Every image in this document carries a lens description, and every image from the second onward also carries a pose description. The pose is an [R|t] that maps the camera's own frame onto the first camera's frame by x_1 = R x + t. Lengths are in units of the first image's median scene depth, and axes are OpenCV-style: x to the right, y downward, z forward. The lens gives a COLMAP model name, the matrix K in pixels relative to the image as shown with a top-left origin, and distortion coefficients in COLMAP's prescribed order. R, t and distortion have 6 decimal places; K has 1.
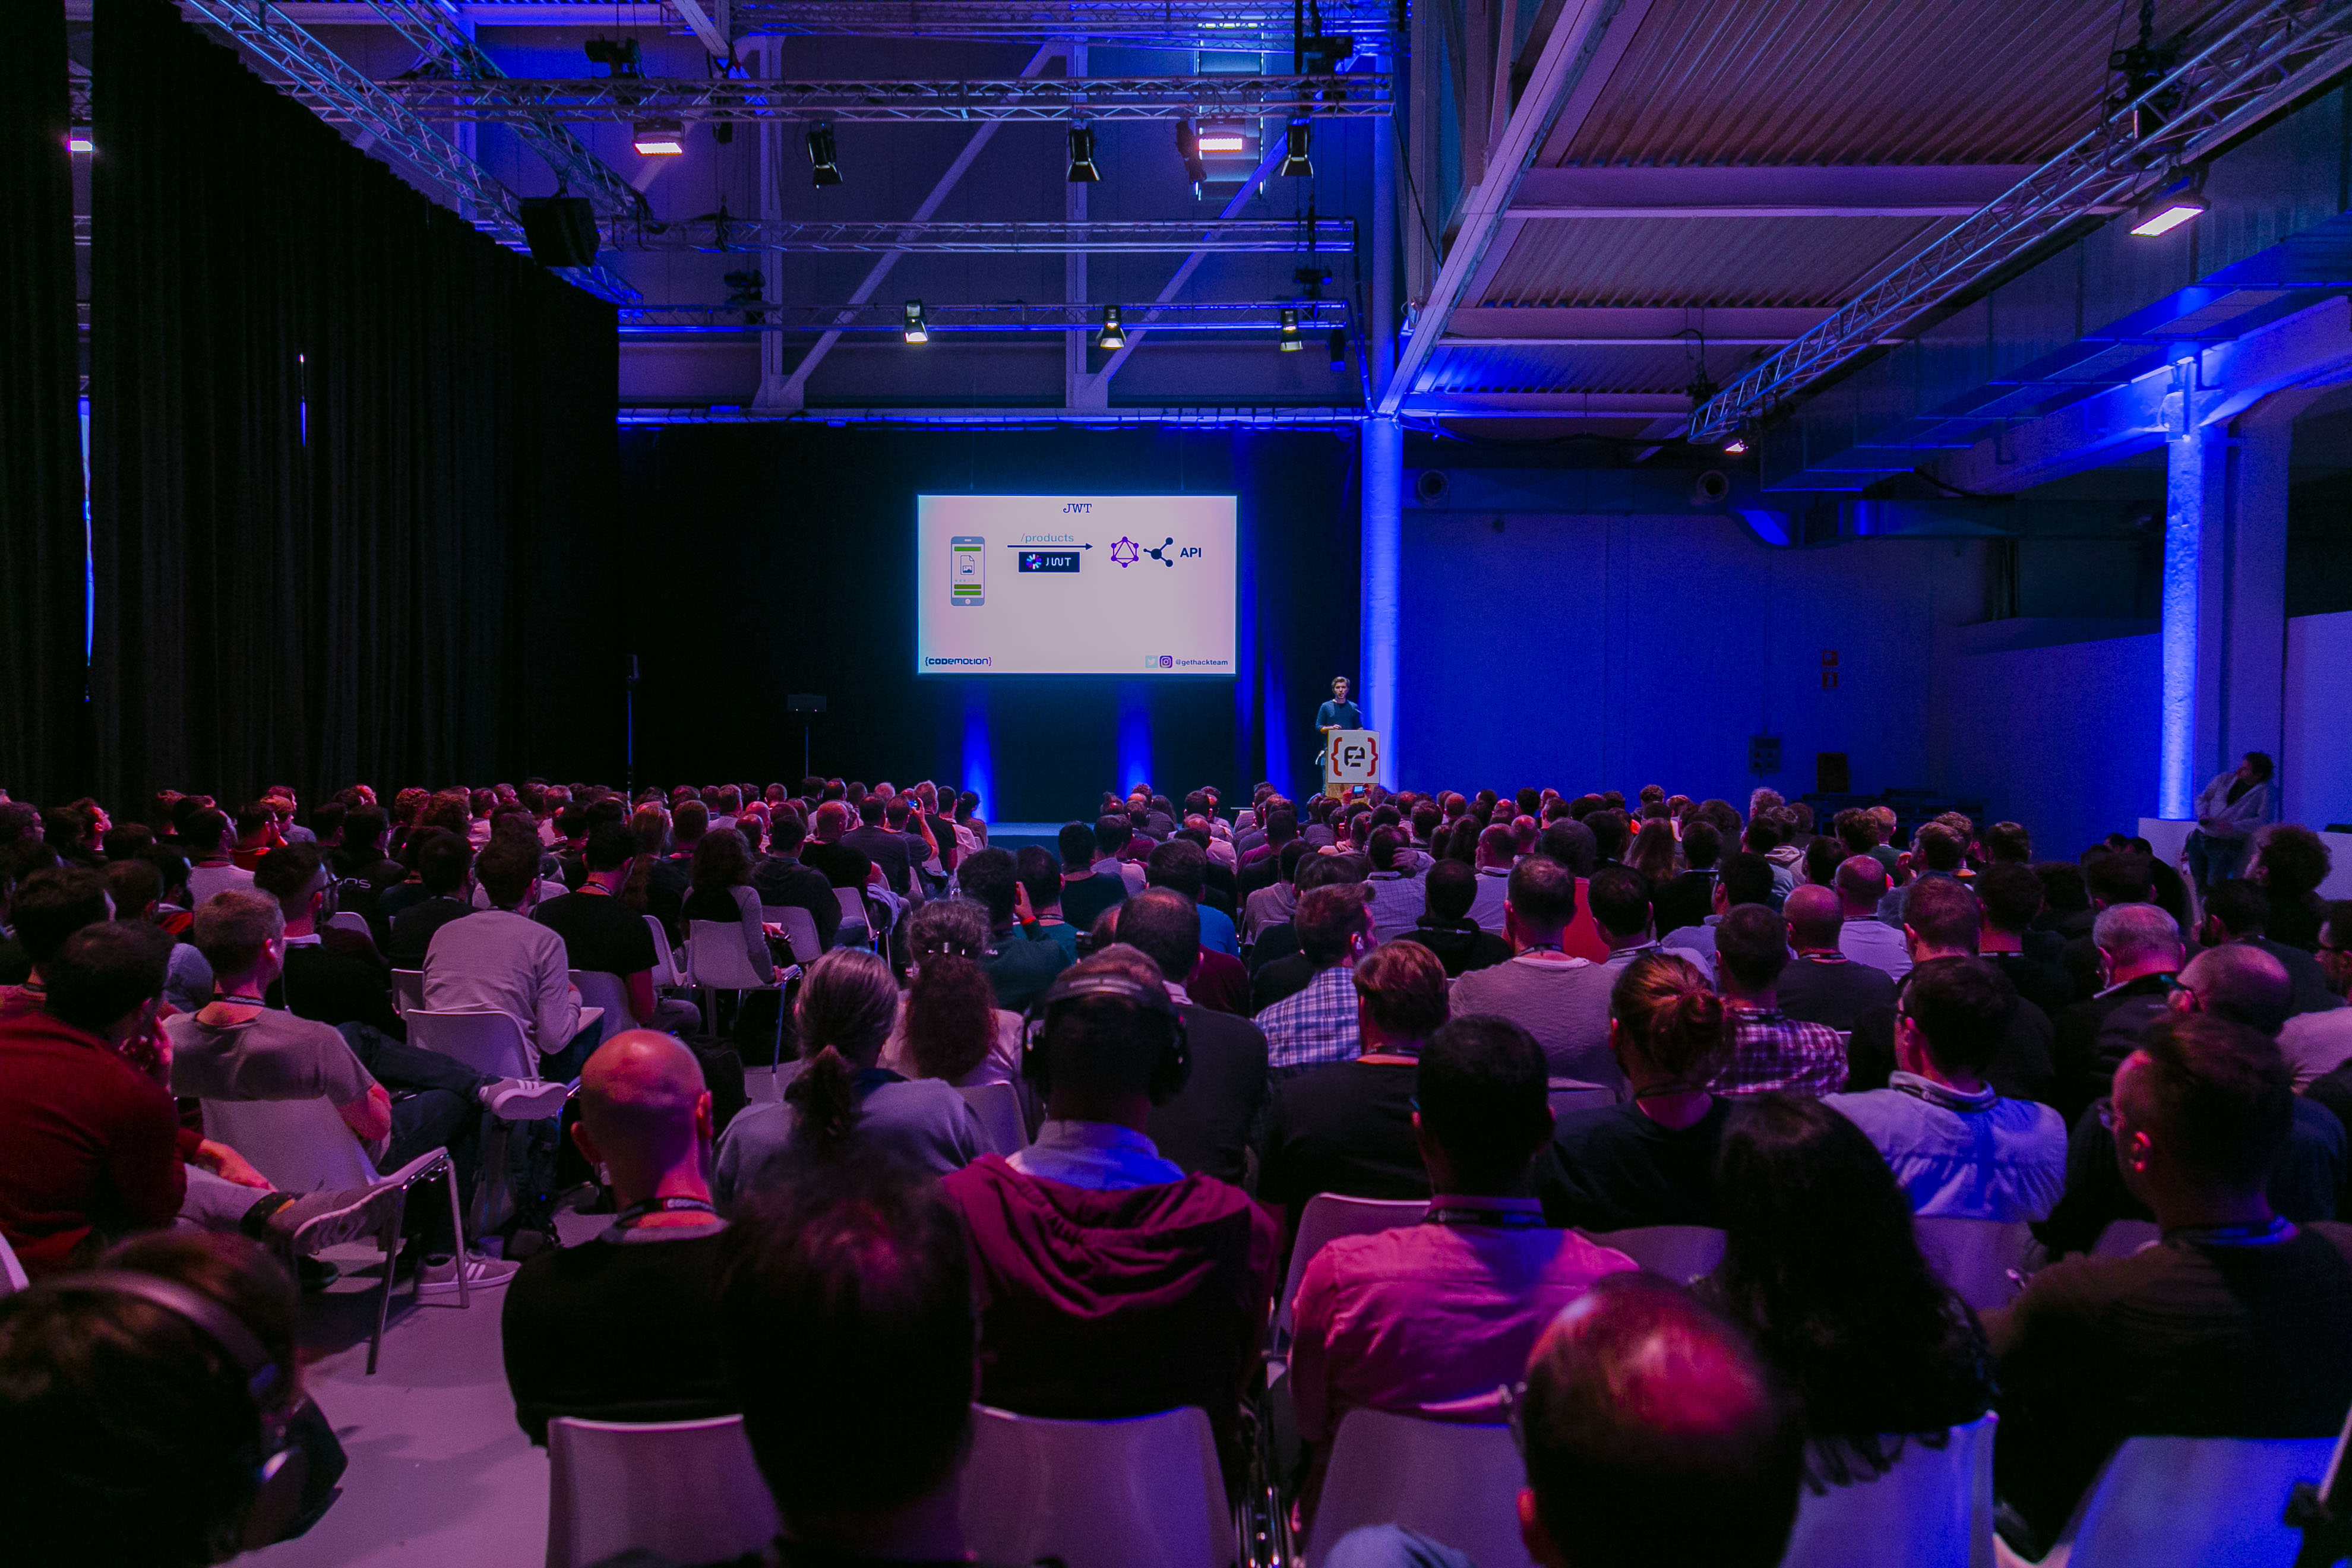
lens RADIAL K [[1604.4, 0, 1176.0], [0, 1604.4, 784.0], [0, 0, 1]] dist [0.040033, 0.002061]
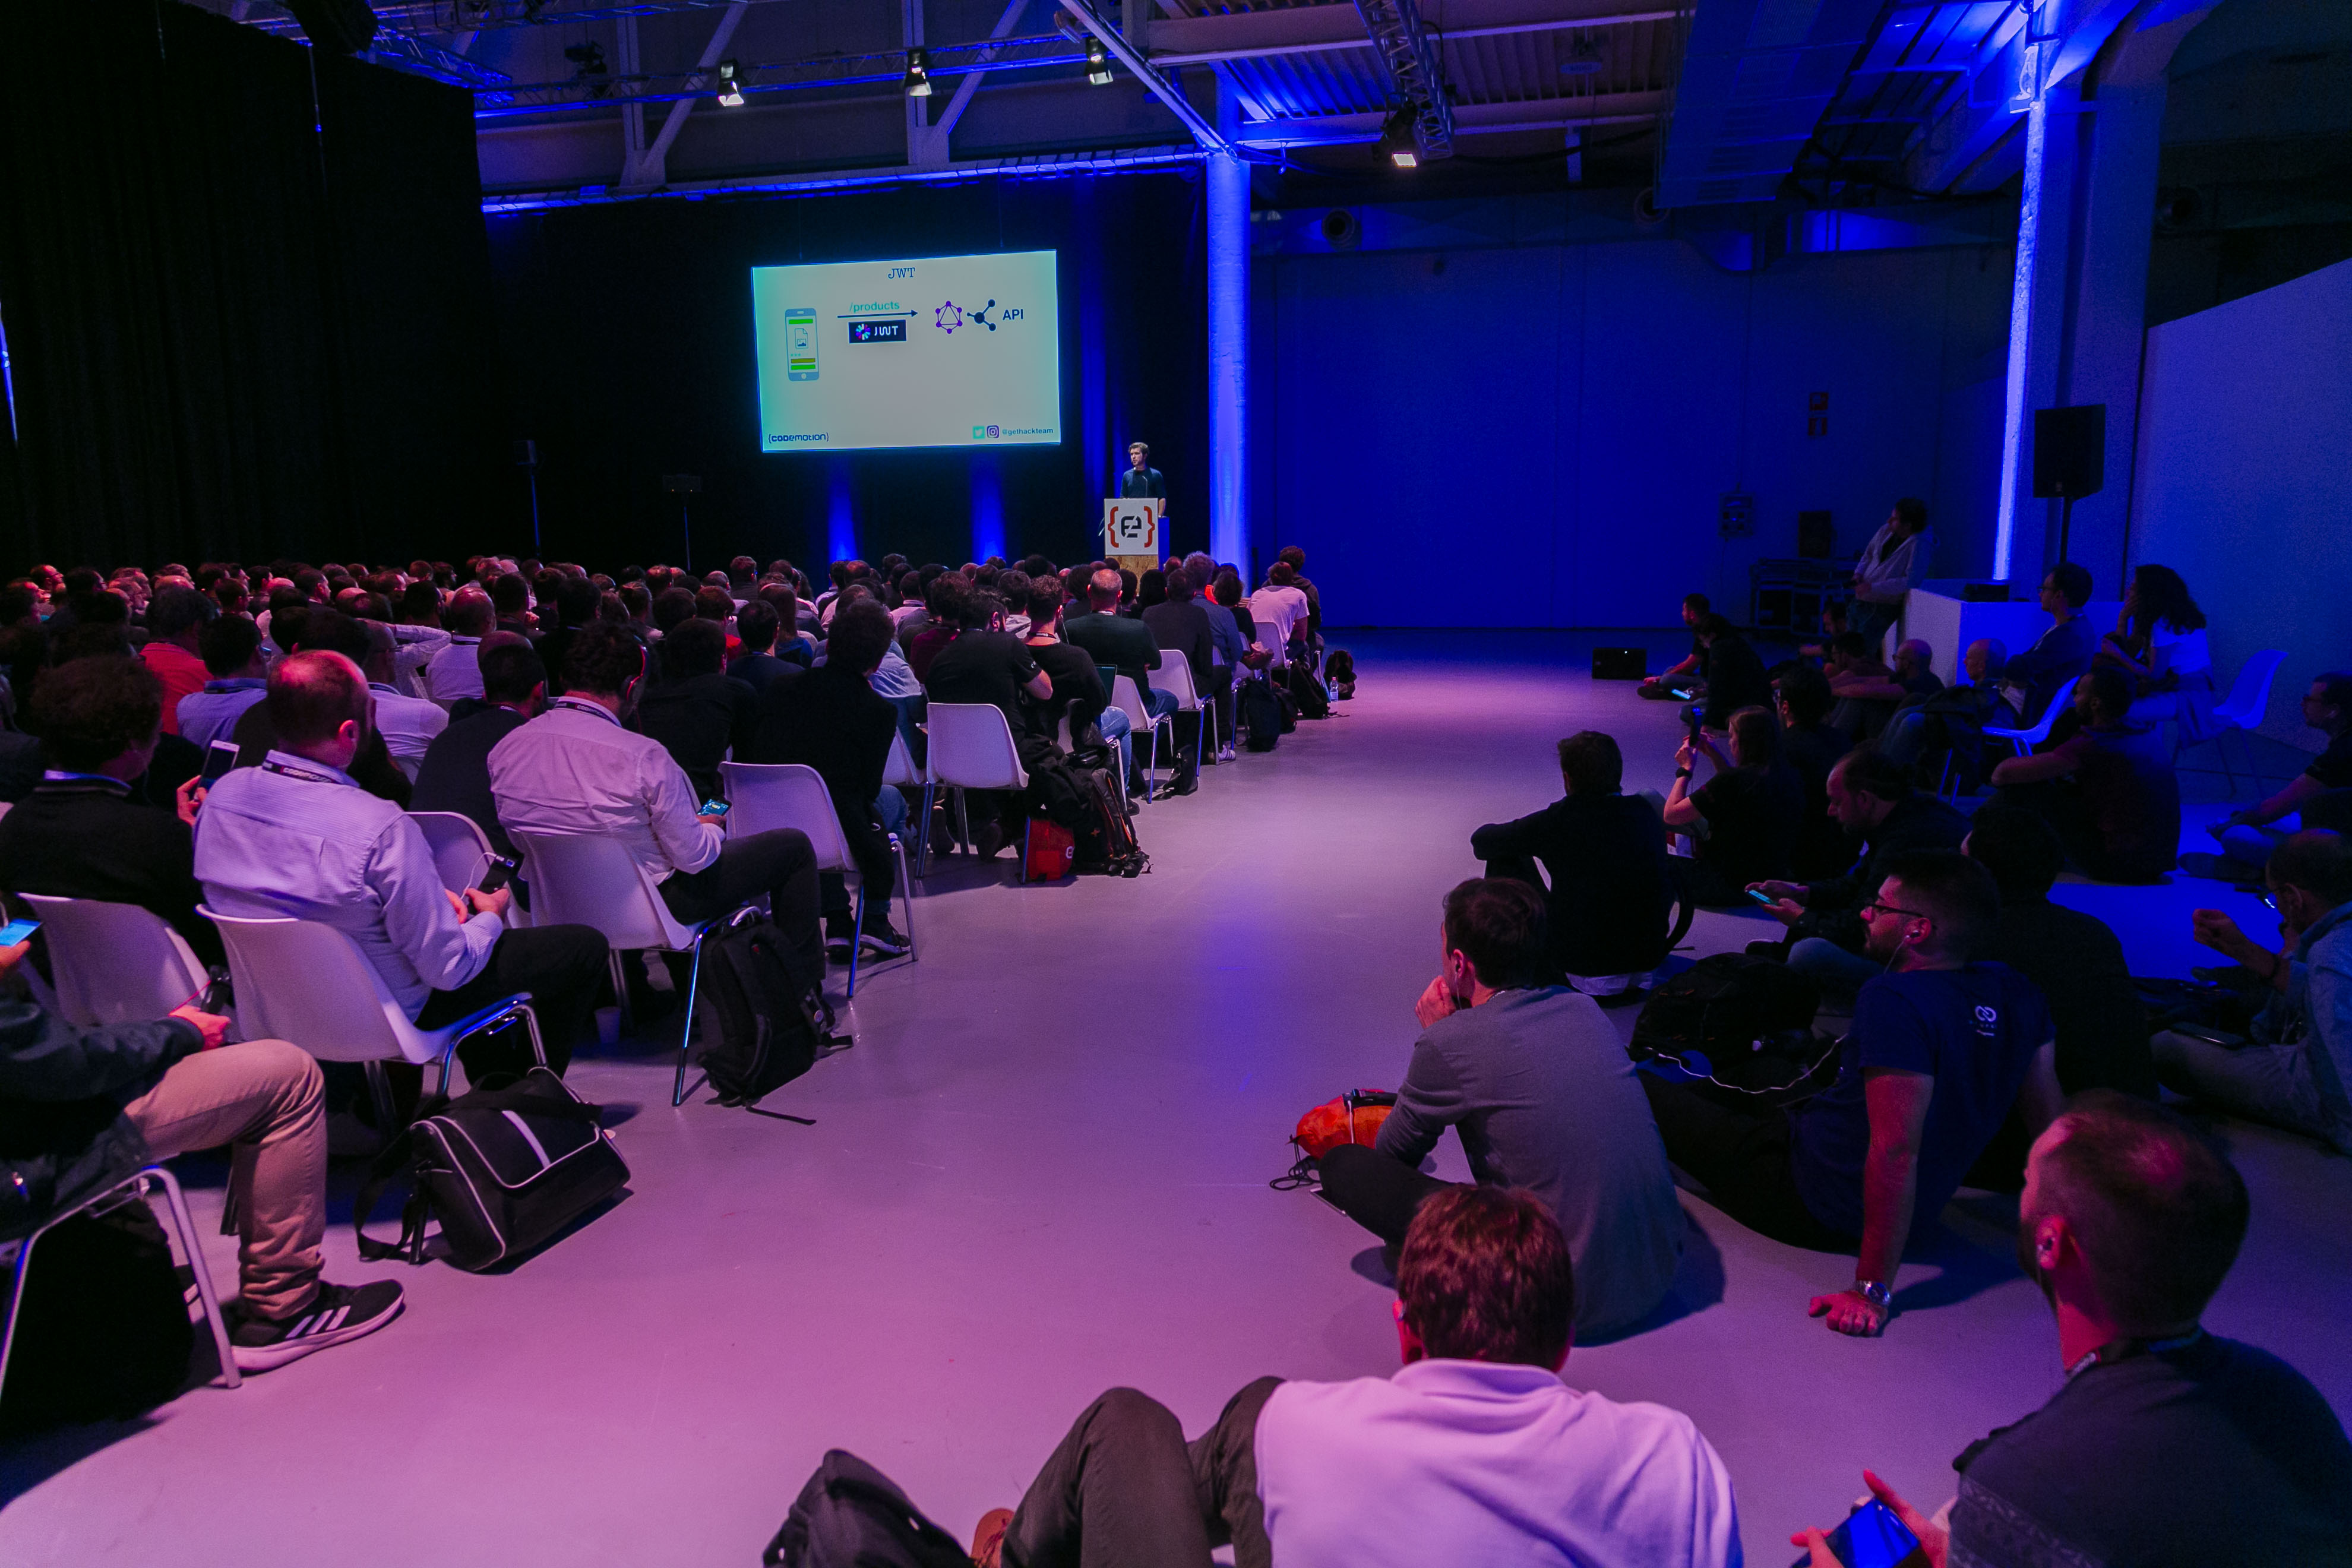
lens RADIAL K [[1604.4, 0, 1176.0], [0, 1604.4, 784.0], [0, 0, 1]] dist [0.040033, 0.002061]
pose [[0.972108, 0.017703, -0.233863, 0.332678], [0.013949, 0.991018, 0.132999, 0.007202], [0.234117, -0.132552, 0.963130, 0.058270]]
